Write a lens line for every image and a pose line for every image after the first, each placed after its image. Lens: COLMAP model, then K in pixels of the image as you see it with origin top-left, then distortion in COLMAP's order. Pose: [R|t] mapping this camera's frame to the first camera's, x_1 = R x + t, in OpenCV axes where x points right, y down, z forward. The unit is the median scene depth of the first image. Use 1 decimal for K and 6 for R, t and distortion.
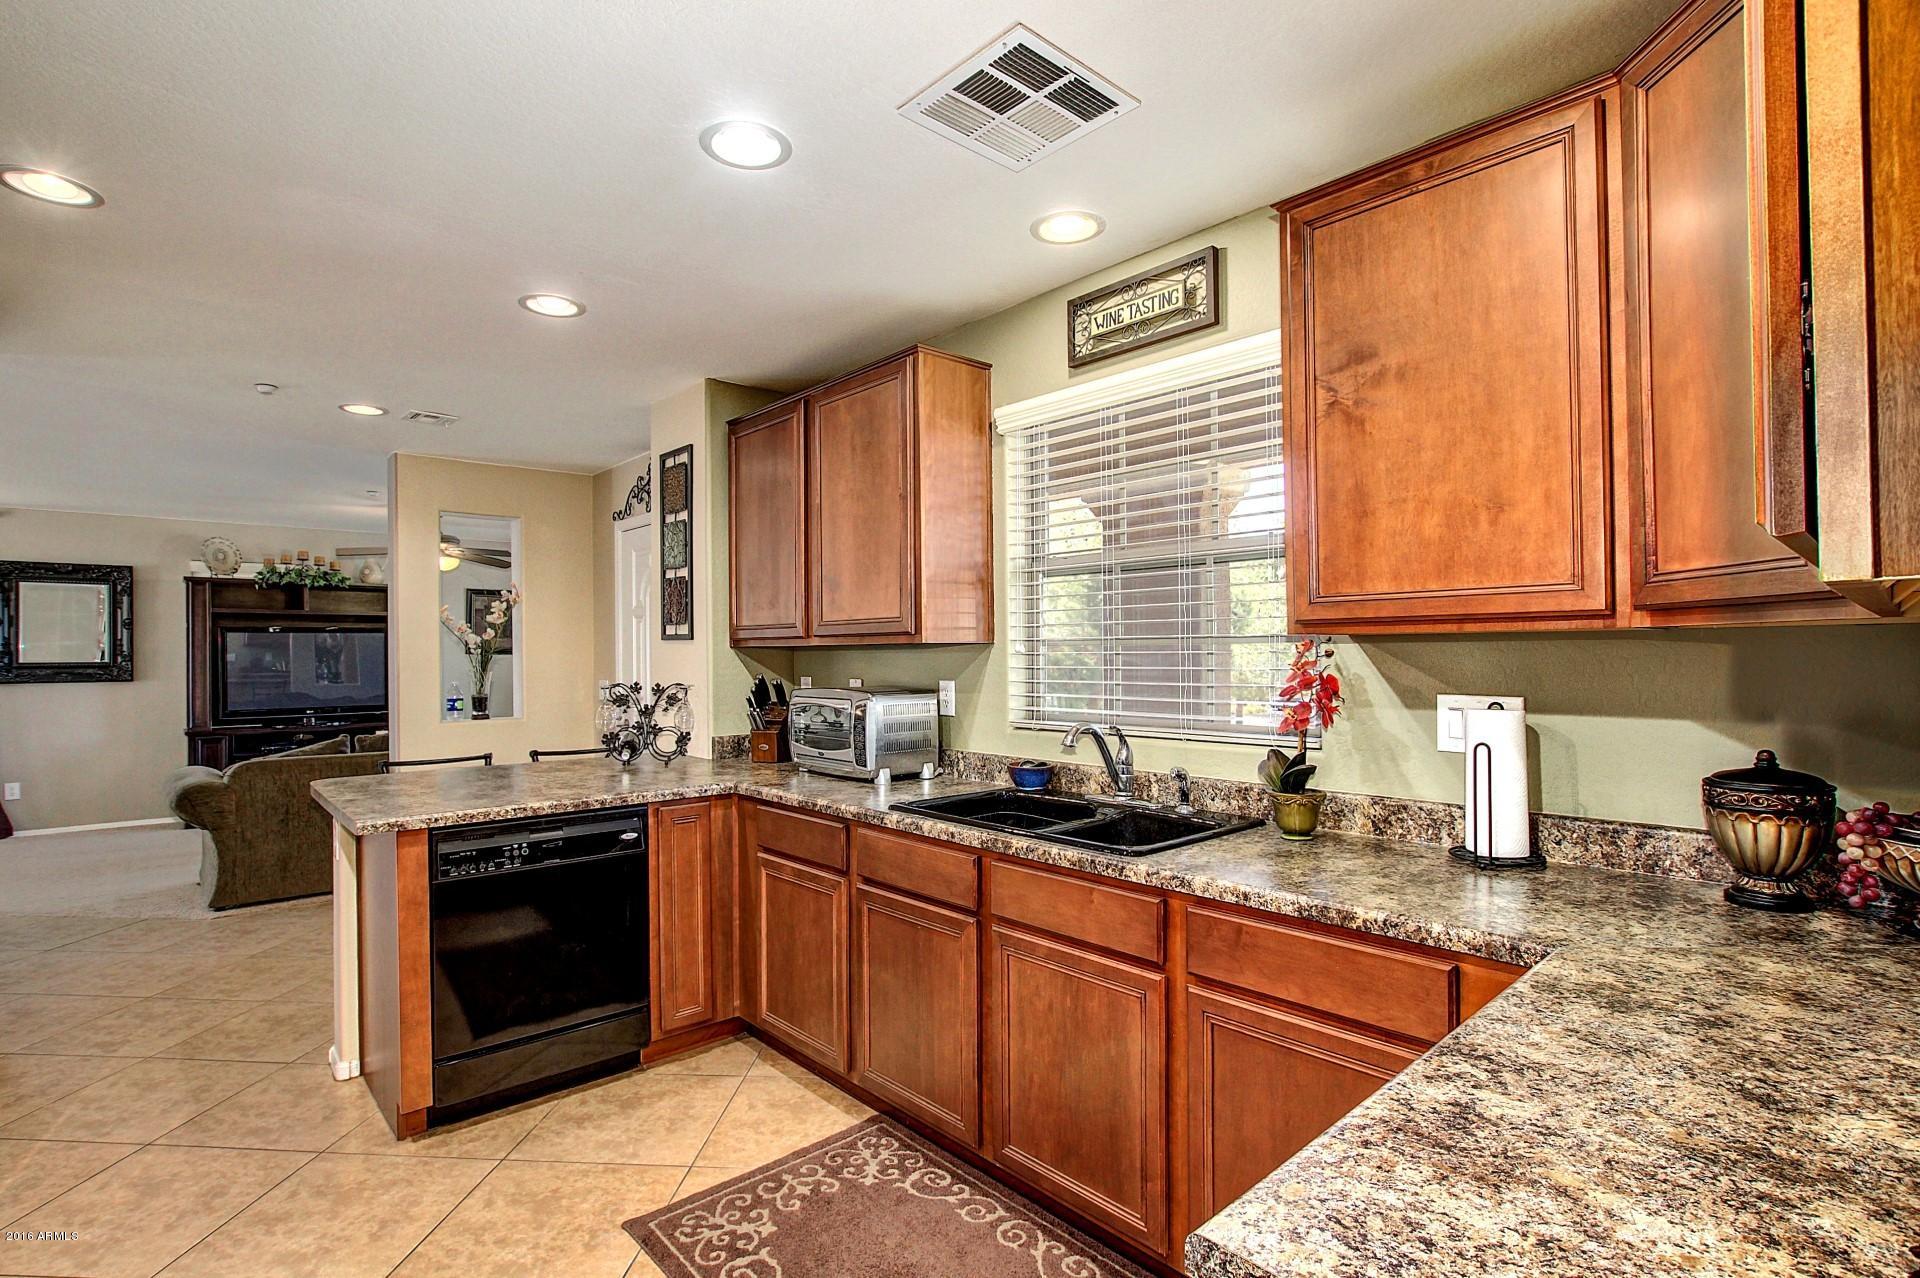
lens RADIAL K [[916.1, 0, 965.7], [0, 916.1, 652.7], [0, 0, 1]] dist [-0.030557, 0.001479]
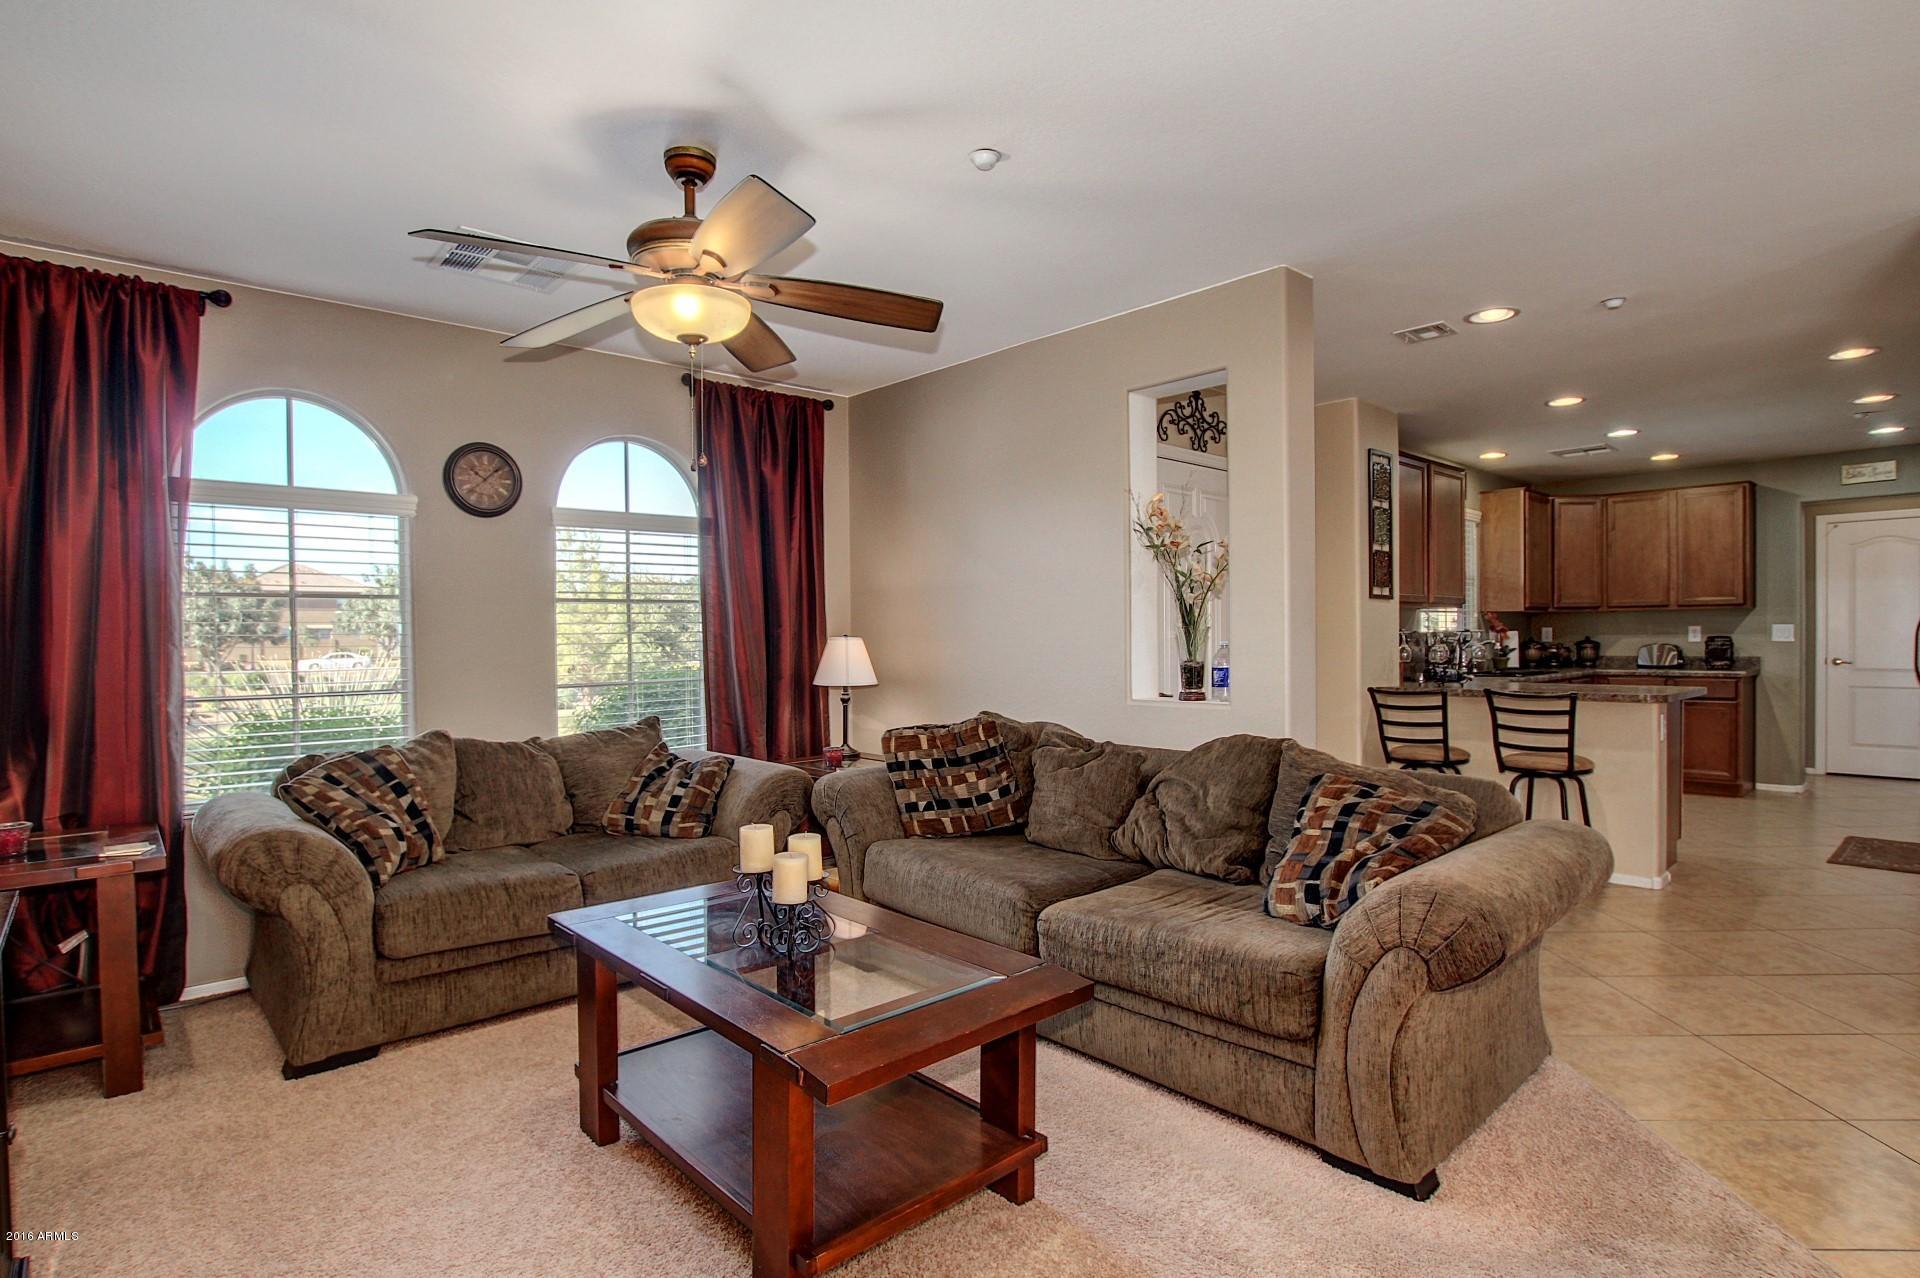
lens RADIAL K [[959.6, 0, 956.2], [0, 959.6, 649.5], [0, 0, 1]] dist [-0.028009, -0.000050]
pose [[0.003539, -0.005420, 0.999979, -0.982107], [0.011165, 0.999923, 0.005380, 0.025427], [-0.999931, 0.011146, 0.003599, 0.939602]]
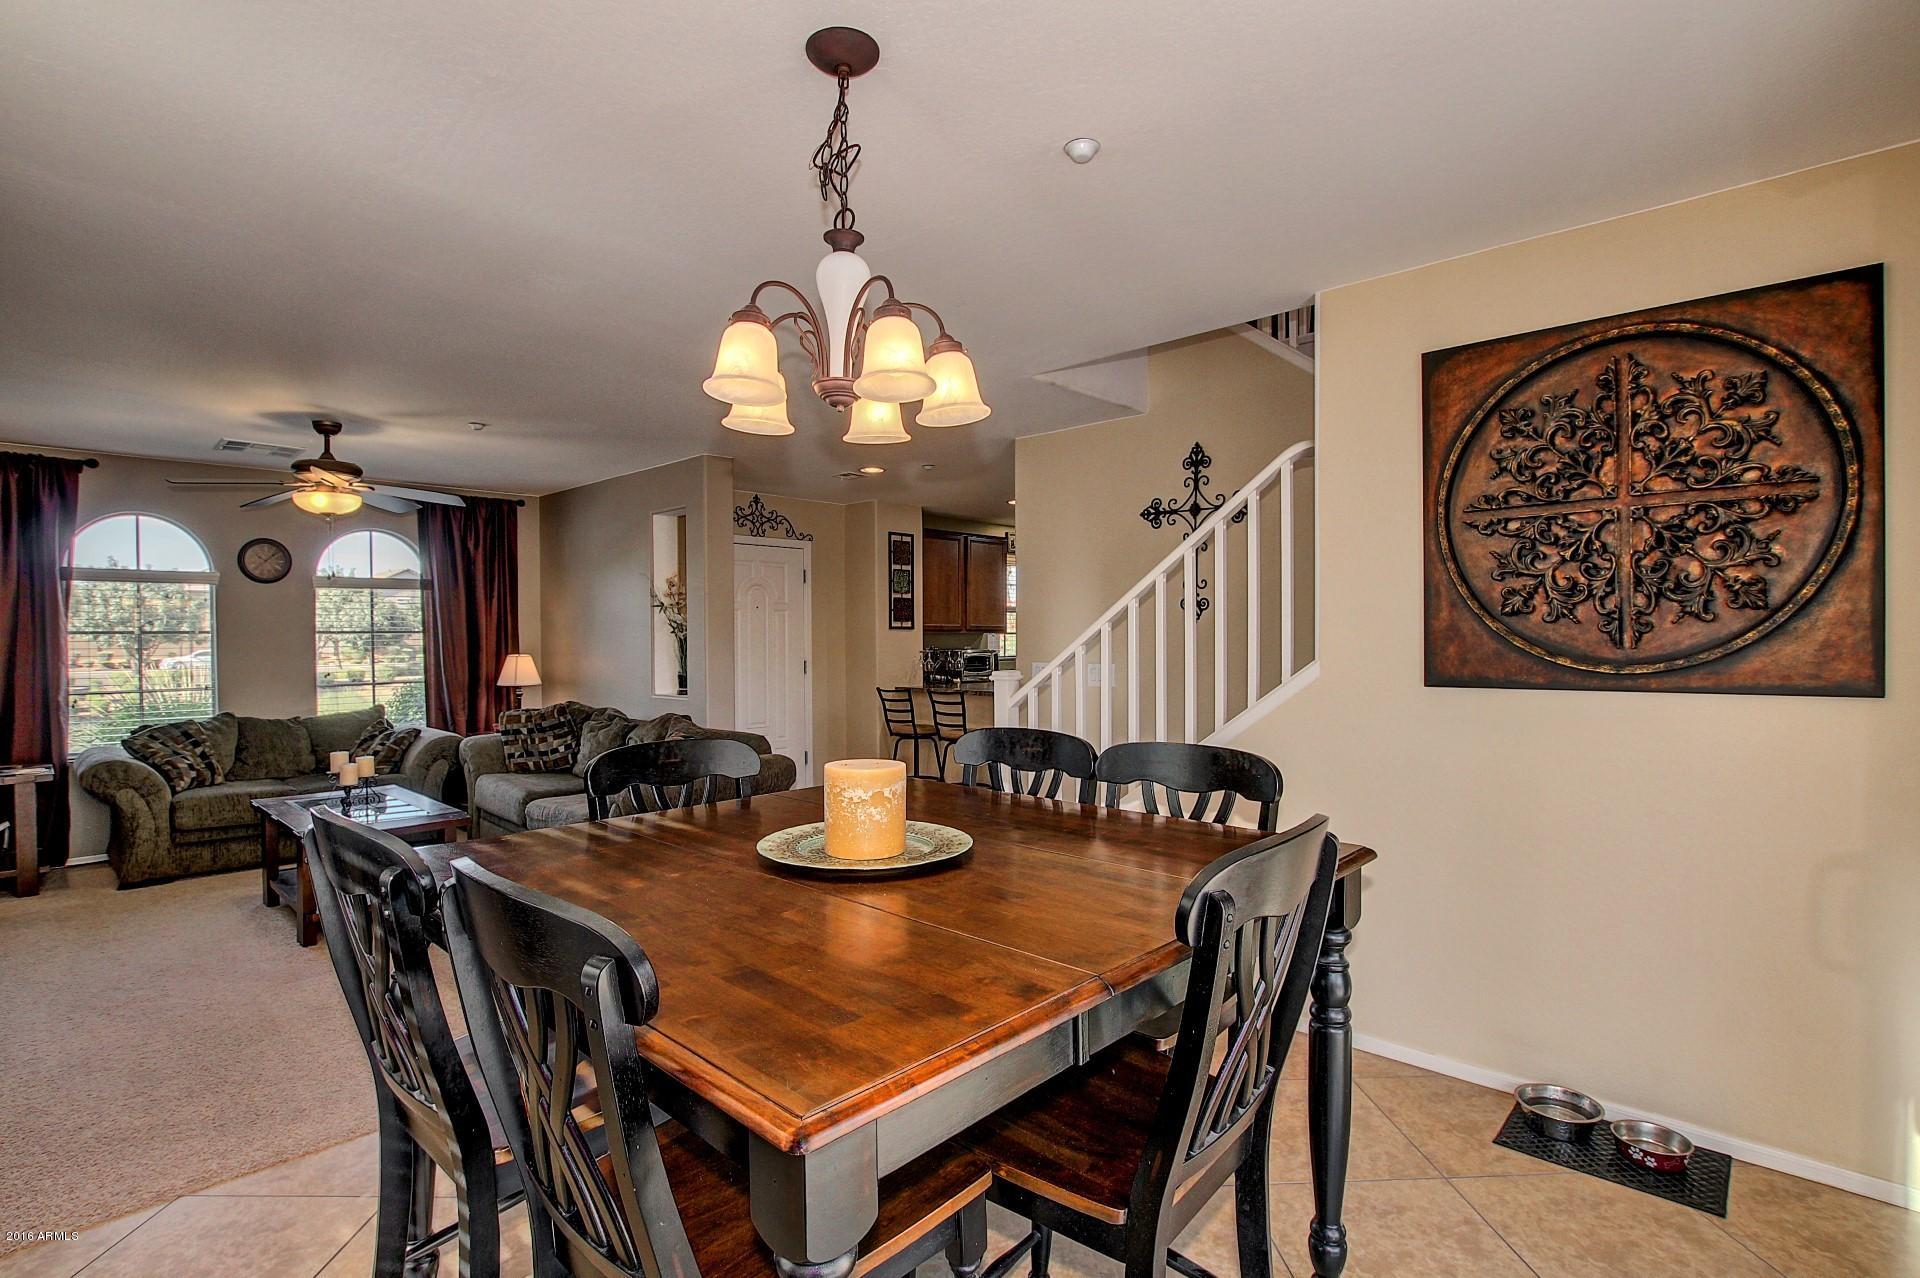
lens RADIAL K [[902.1, 0, 951.1], [0, 902.1, 649.5], [0, 0, 1]] dist [-0.028231, 0.000887]
pose [[-0.072433, -0.004579, 0.997363, -1.339717], [0.007424, 0.999959, 0.005131, 0.011843], [-0.997346, 0.007776, -0.072396, 0.607735]]
